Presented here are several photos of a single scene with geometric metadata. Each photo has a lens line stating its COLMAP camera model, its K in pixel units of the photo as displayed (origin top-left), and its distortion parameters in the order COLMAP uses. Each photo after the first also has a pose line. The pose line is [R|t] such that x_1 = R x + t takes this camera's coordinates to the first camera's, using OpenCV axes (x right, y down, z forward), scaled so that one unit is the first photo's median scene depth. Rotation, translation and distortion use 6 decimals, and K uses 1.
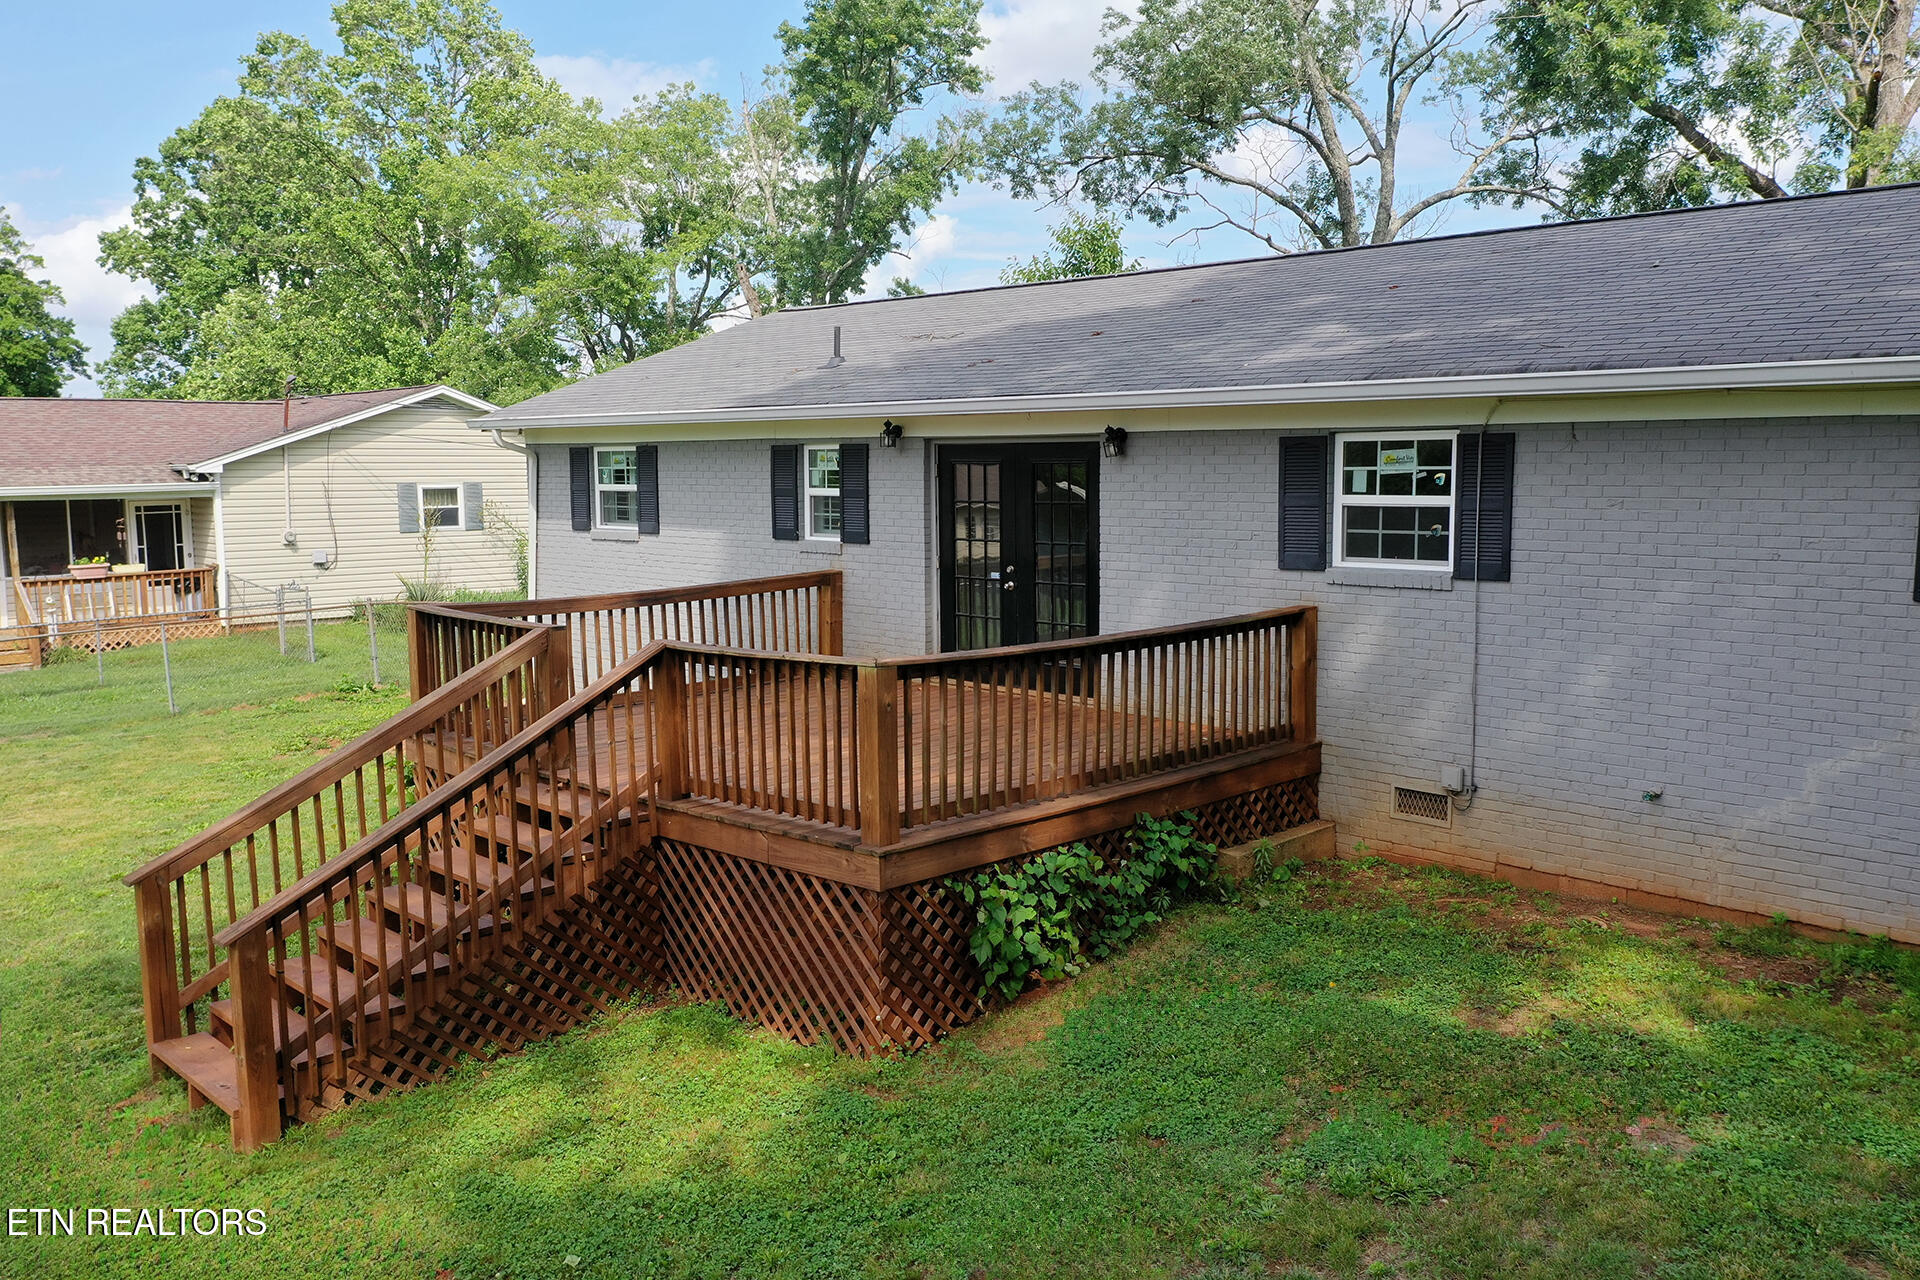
lens RADIAL K [[1530.8, 0, 960.0], [0, 1530.8, 640.0], [0, 0, 1]] dist [0.005829, -0.005189]
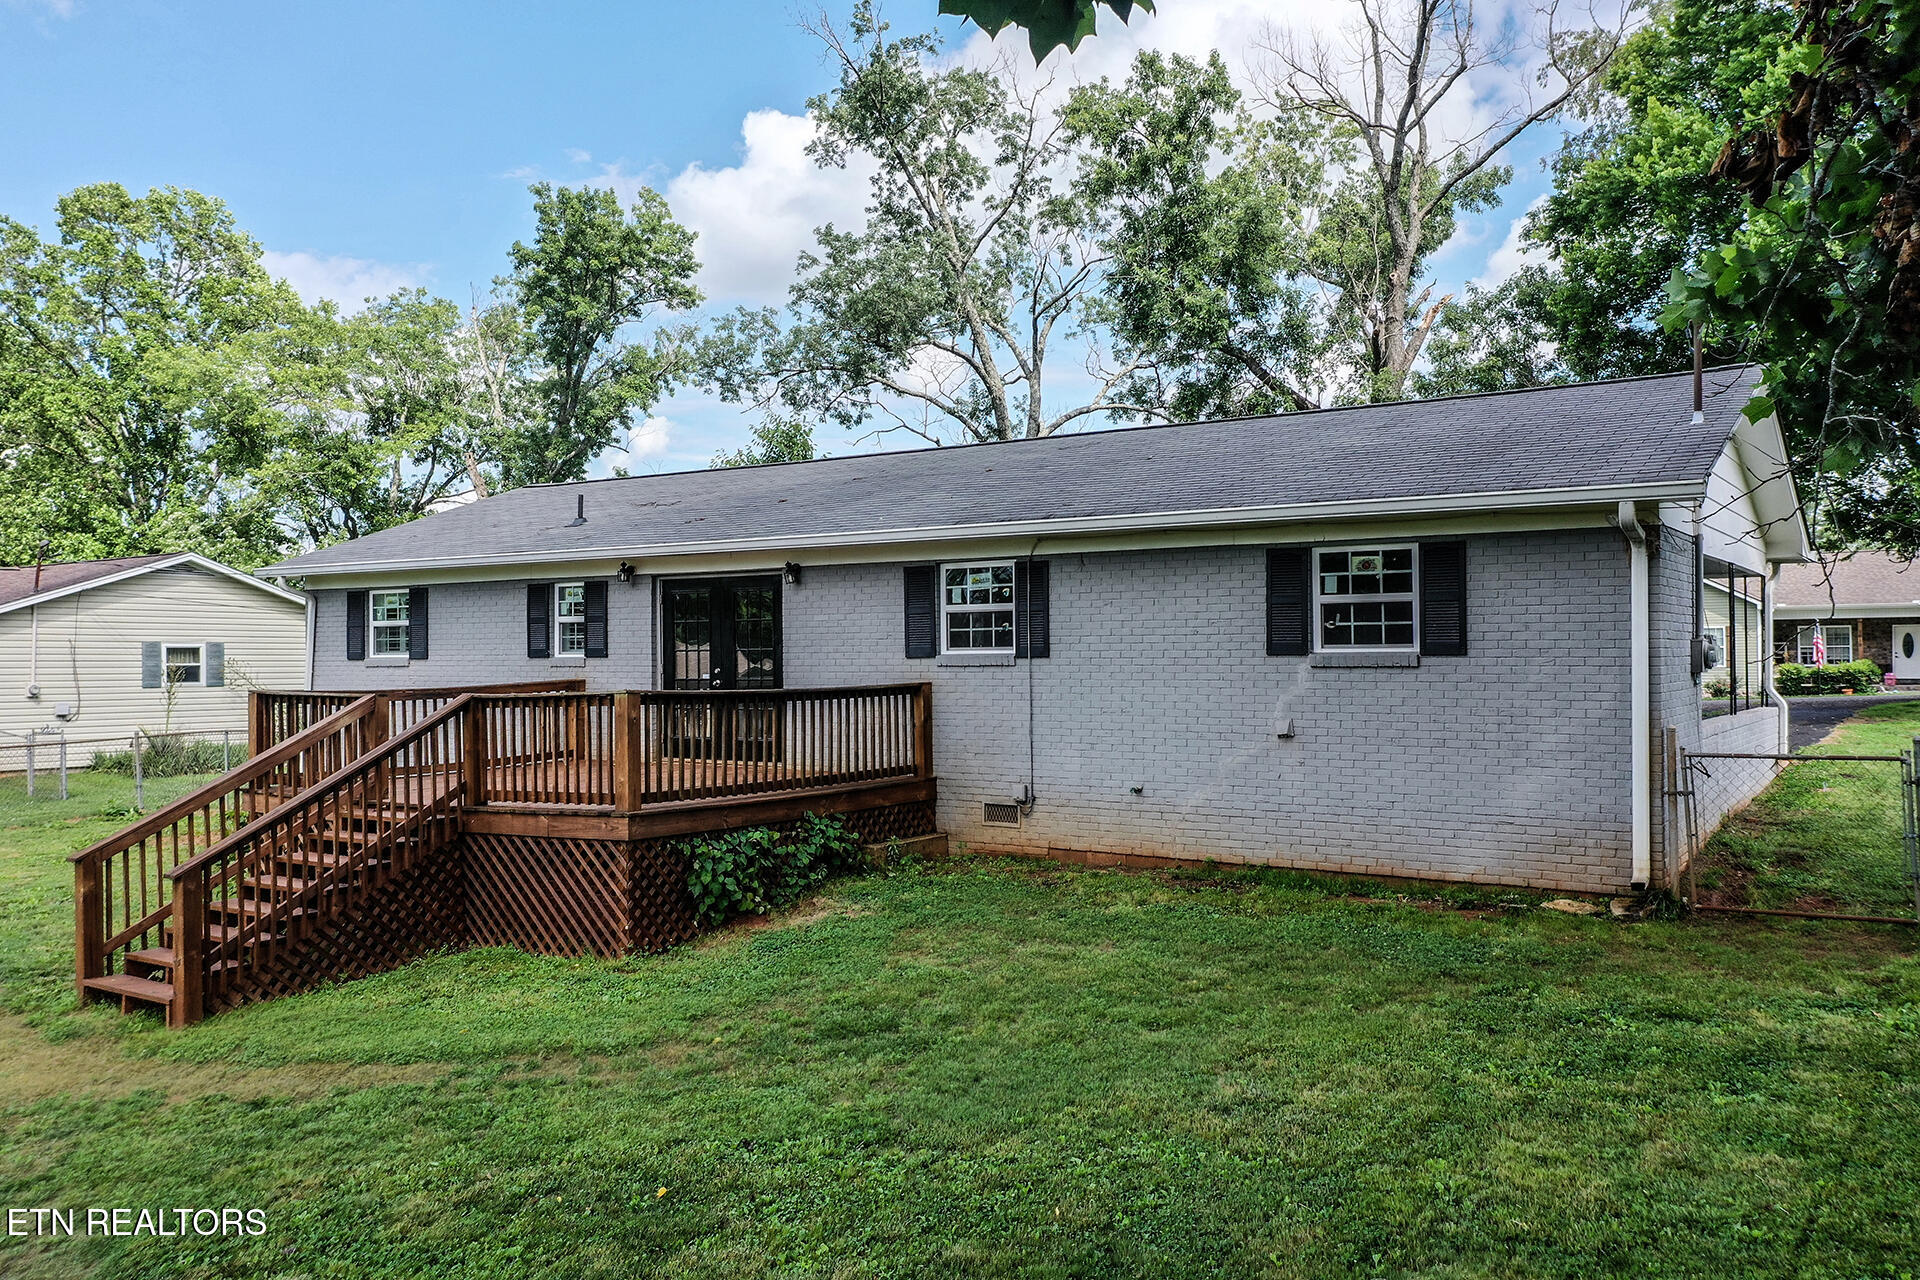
lens RADIAL K [[1530.8, 0, 960.0], [0, 1530.8, 640.0], [0, 0, 1]] dist [0.005829, -0.005189]
pose [[0.982736, 0.002693, 0.184994, -0.003392], [0.021012, 0.991800, -0.126058, 0.053373], [-0.183816, 0.127769, 0.974621, -0.184410]]
